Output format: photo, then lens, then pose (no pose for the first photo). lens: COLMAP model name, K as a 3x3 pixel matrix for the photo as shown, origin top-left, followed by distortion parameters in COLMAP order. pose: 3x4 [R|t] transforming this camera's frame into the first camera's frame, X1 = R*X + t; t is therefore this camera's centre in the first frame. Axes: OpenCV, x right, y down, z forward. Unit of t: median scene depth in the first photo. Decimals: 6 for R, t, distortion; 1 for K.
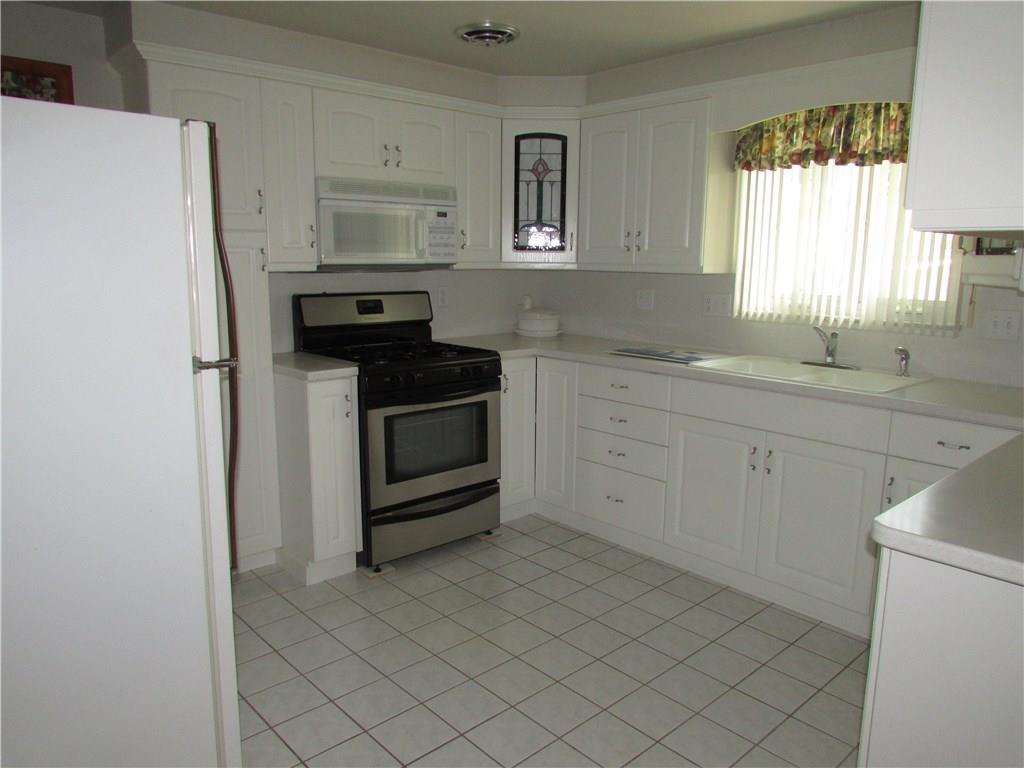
lens RADIAL K [[730.9, 0, 512.0], [0, 730.9, 384.0], [0, 0, 1]] dist [-0.025638, 0.000677]
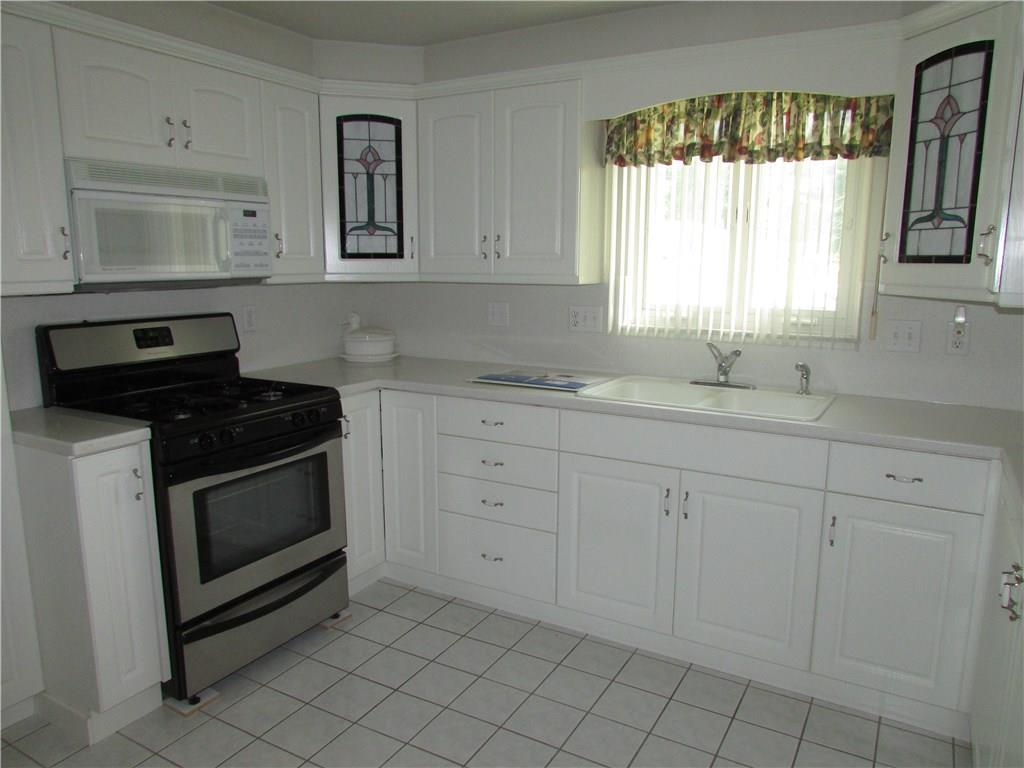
lens RADIAL K [[730.9, 0, 512.0], [0, 730.9, 384.0], [0, 0, 1]] dist [-0.025638, 0.000677]
pose [[0.952635, -0.058425, 0.298451, -0.078083], [0.059101, 0.998229, 0.006769, -0.045987], [-0.298318, 0.011191, 0.954401, 0.206781]]
